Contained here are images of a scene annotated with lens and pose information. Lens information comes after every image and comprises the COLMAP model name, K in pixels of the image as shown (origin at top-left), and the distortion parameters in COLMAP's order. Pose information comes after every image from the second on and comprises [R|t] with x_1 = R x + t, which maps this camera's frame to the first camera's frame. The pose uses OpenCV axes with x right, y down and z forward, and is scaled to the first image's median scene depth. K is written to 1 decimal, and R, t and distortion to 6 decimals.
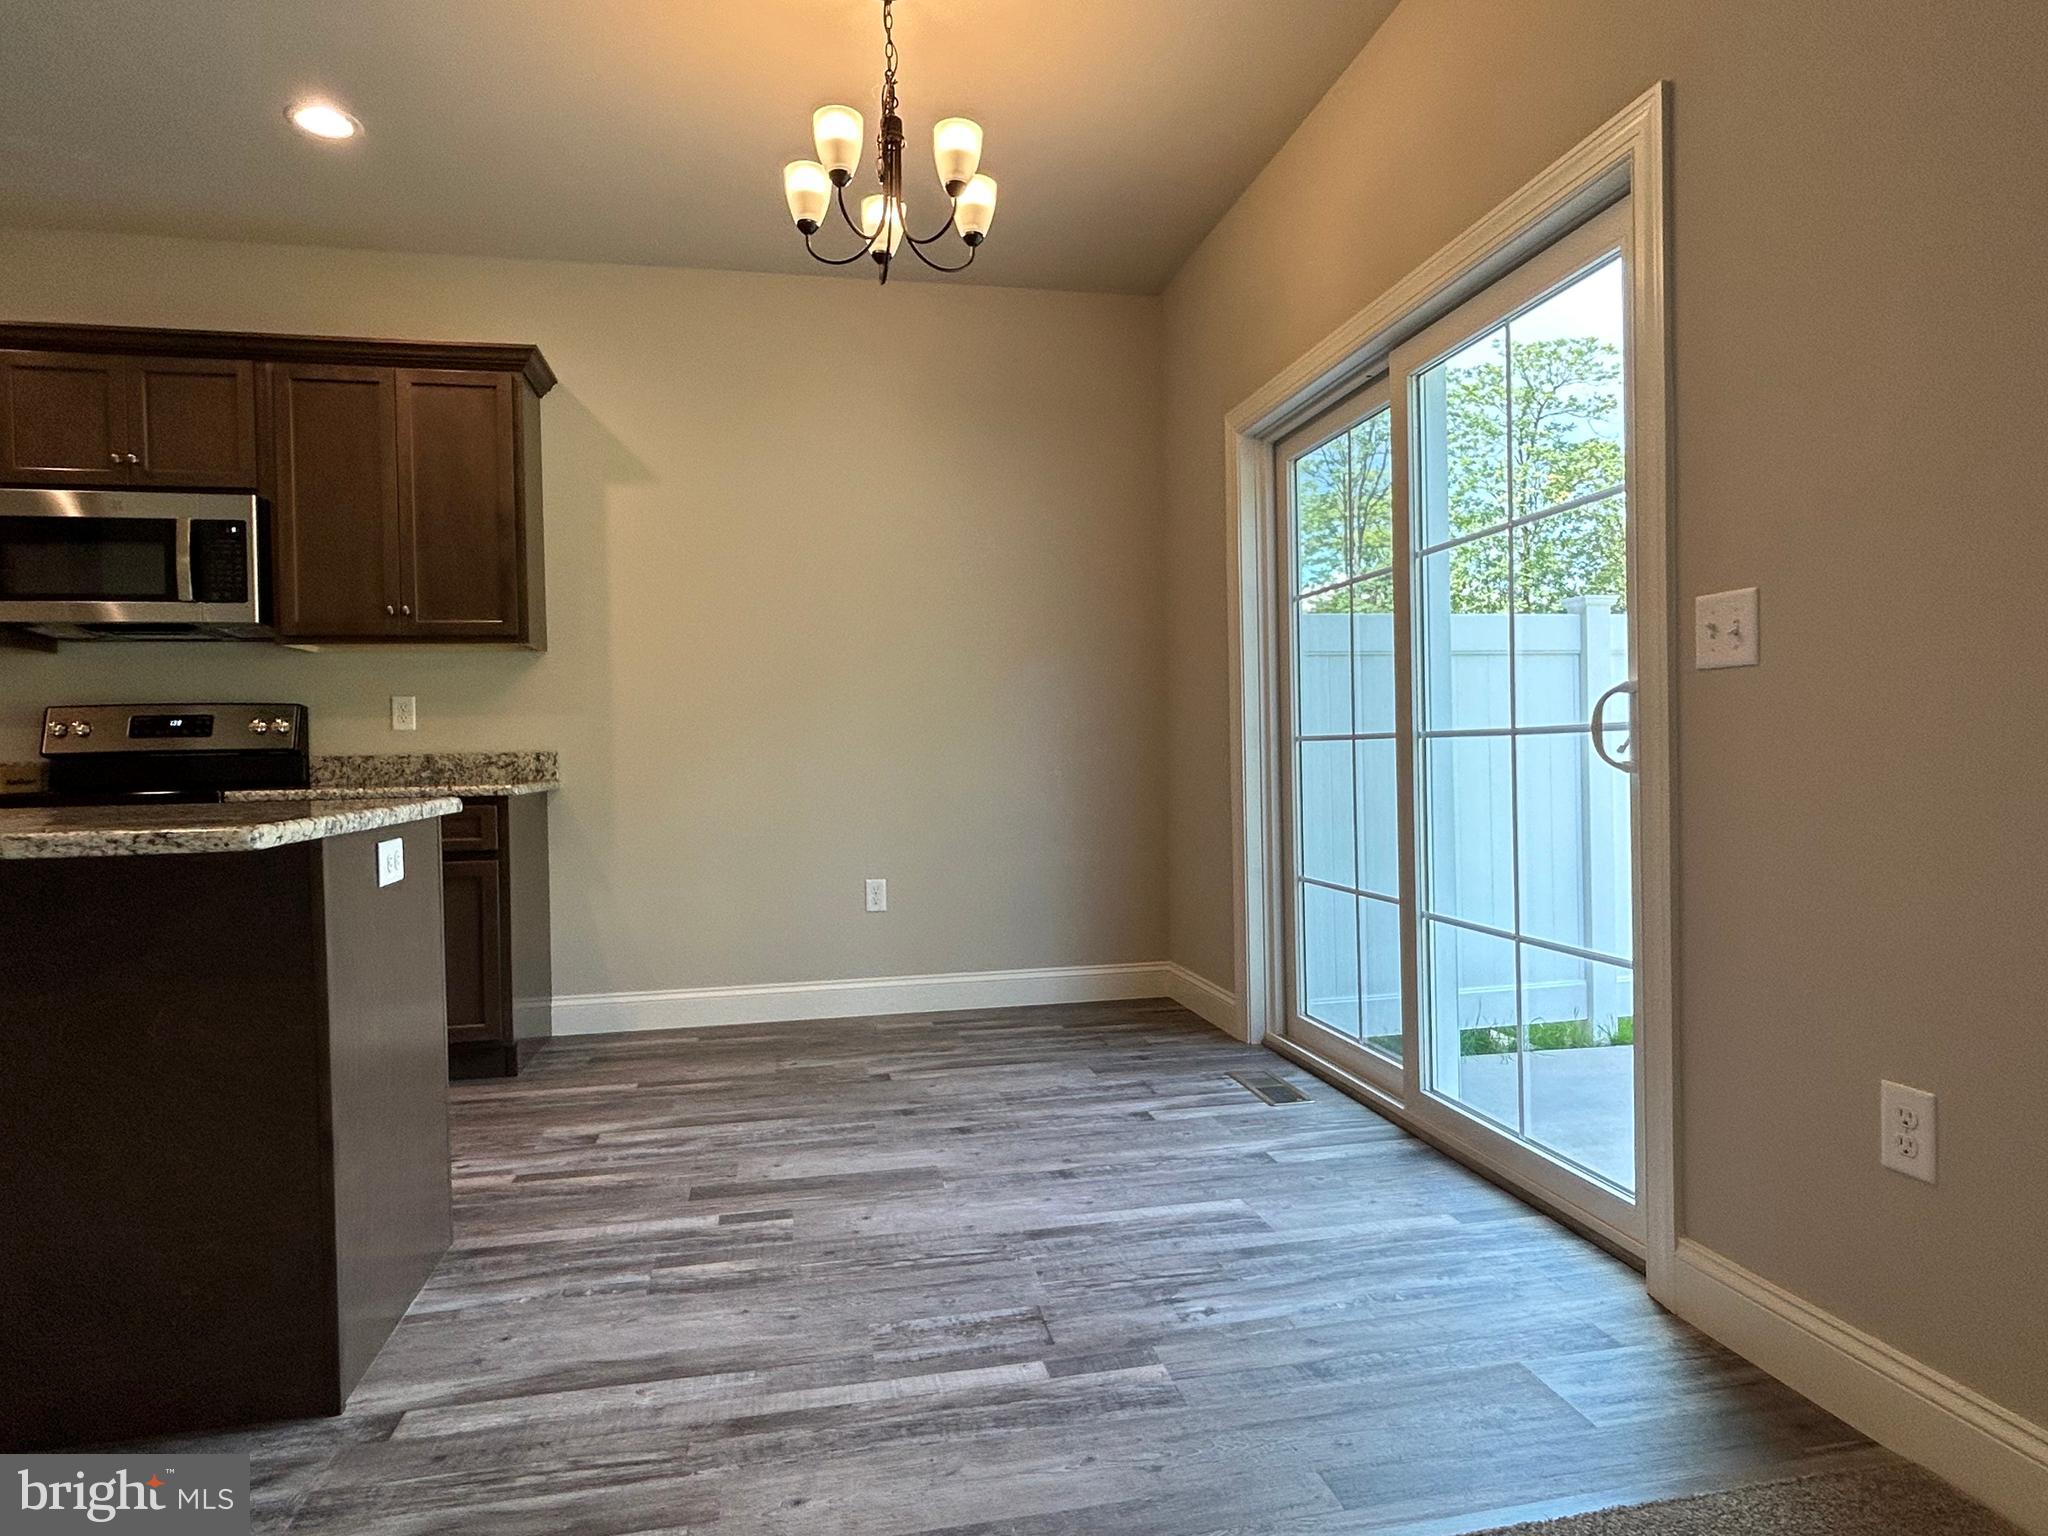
lens RADIAL K [[1184.5, 0, 1024.0], [0, 1184.5, 768.0], [0, 0, 1]] dist [-0.004783, -0.001265]
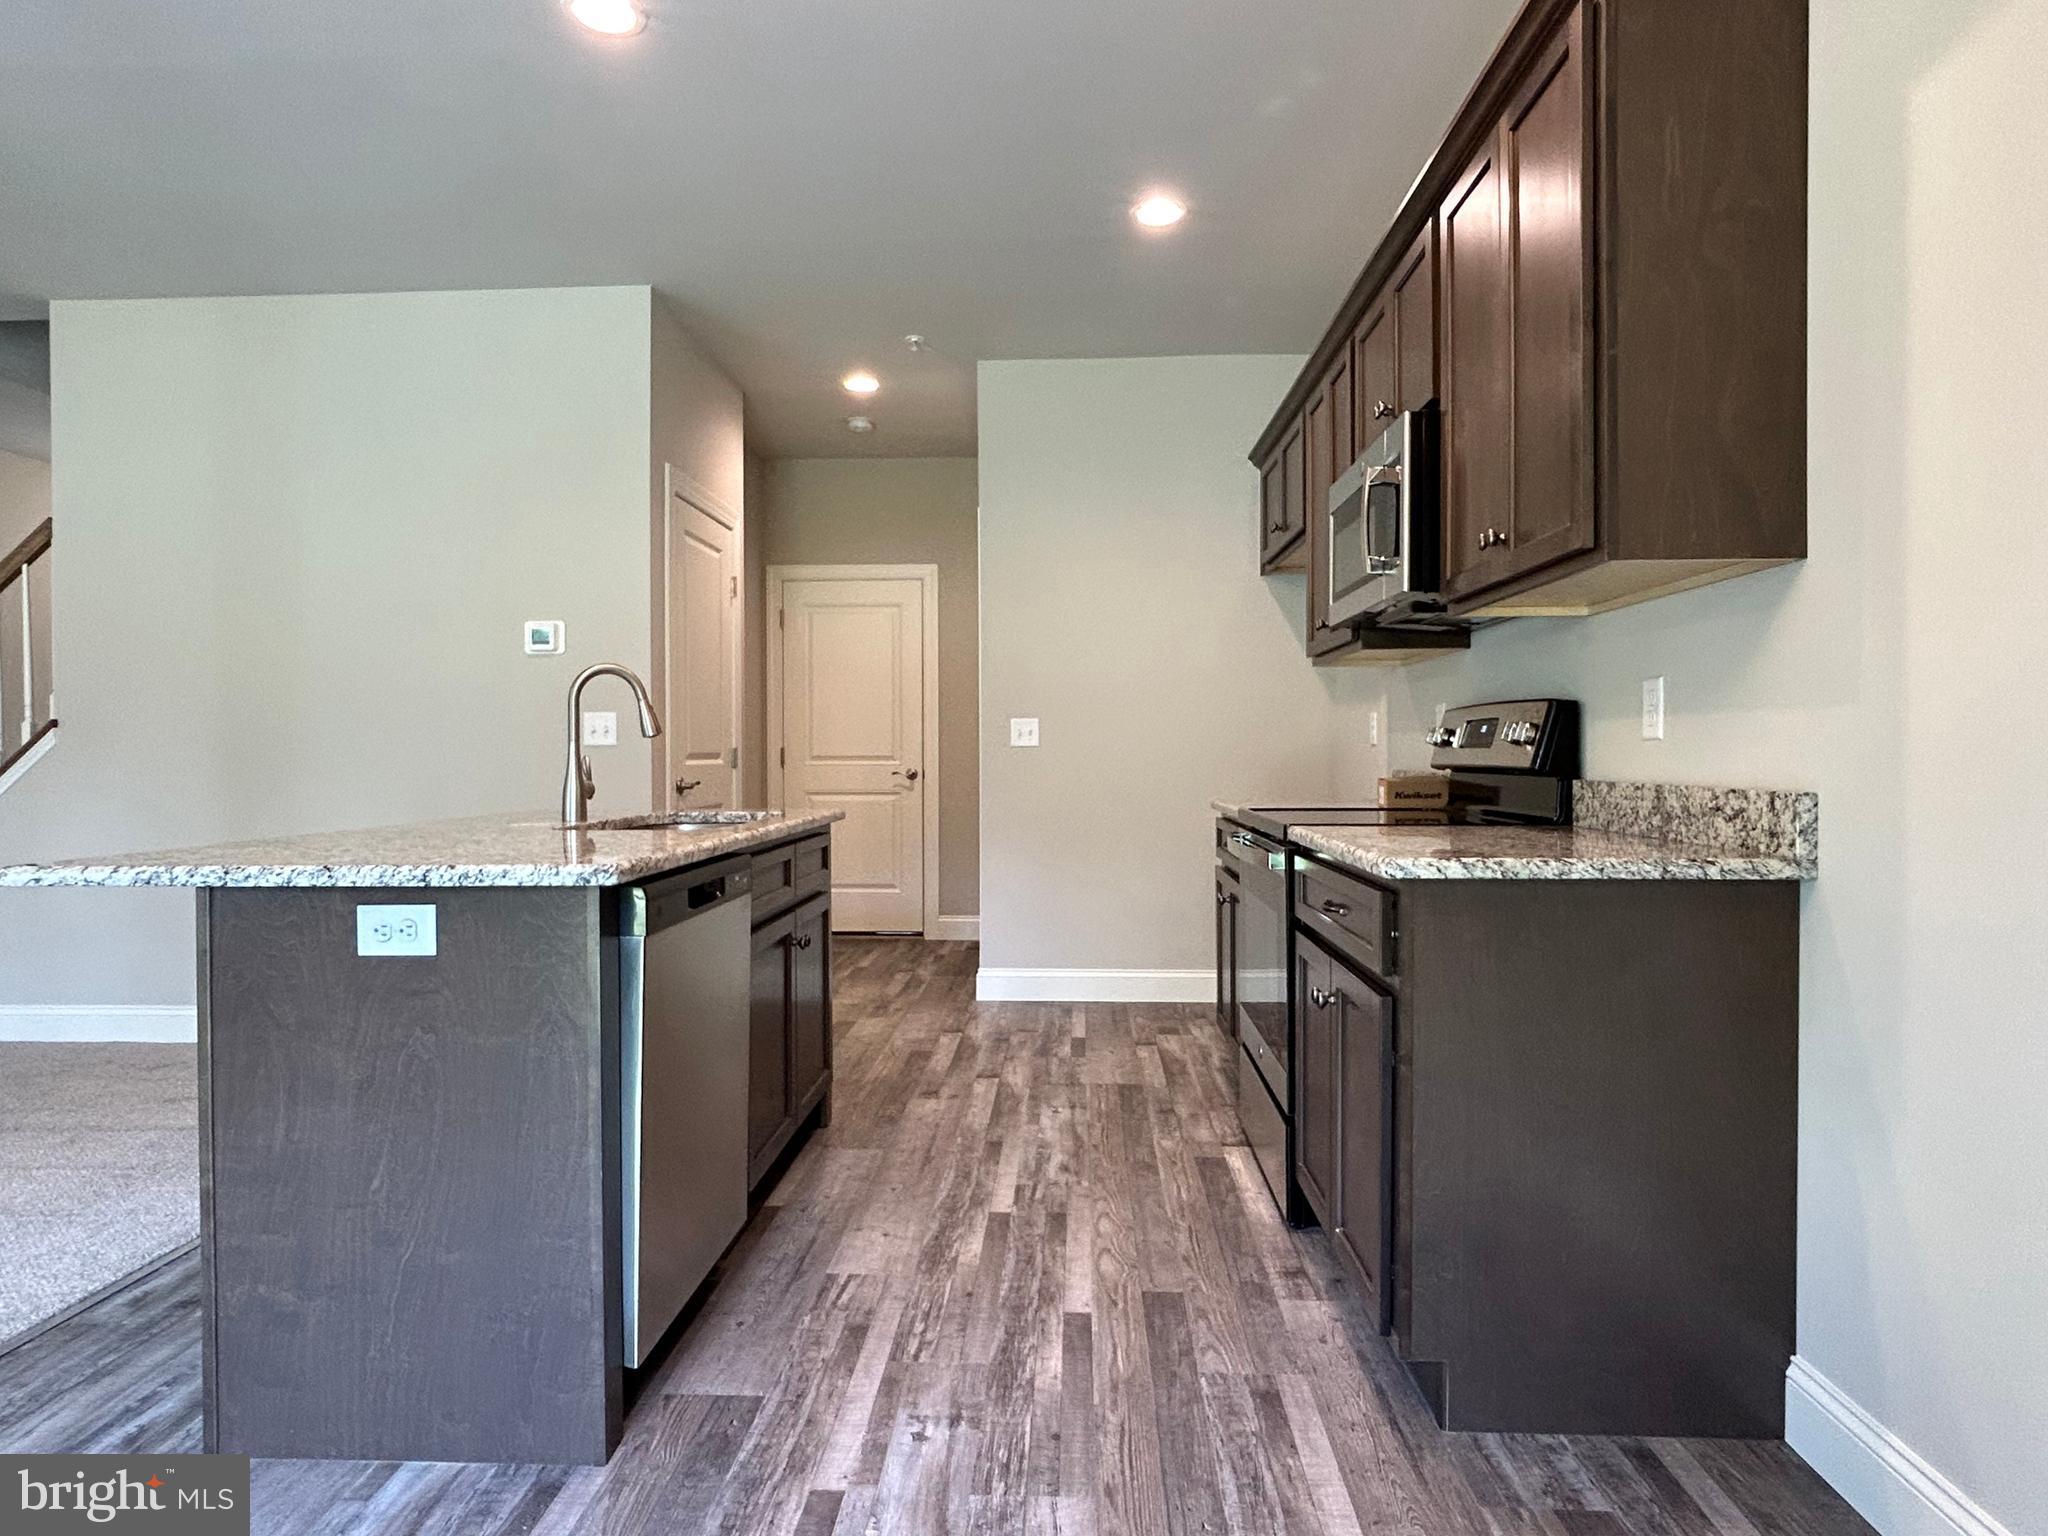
lens RADIAL K [[1184.5, 0, 1024.0], [0, 1184.5, 768.0], [0, 0, 1]] dist [-0.004783, -0.001265]
pose [[-0.252238, 0.035017, -0.967031, 0.095515], [-0.006681, 0.999258, 0.037926, -0.040689], [0.967642, 0.016027, -0.251817, 0.927579]]
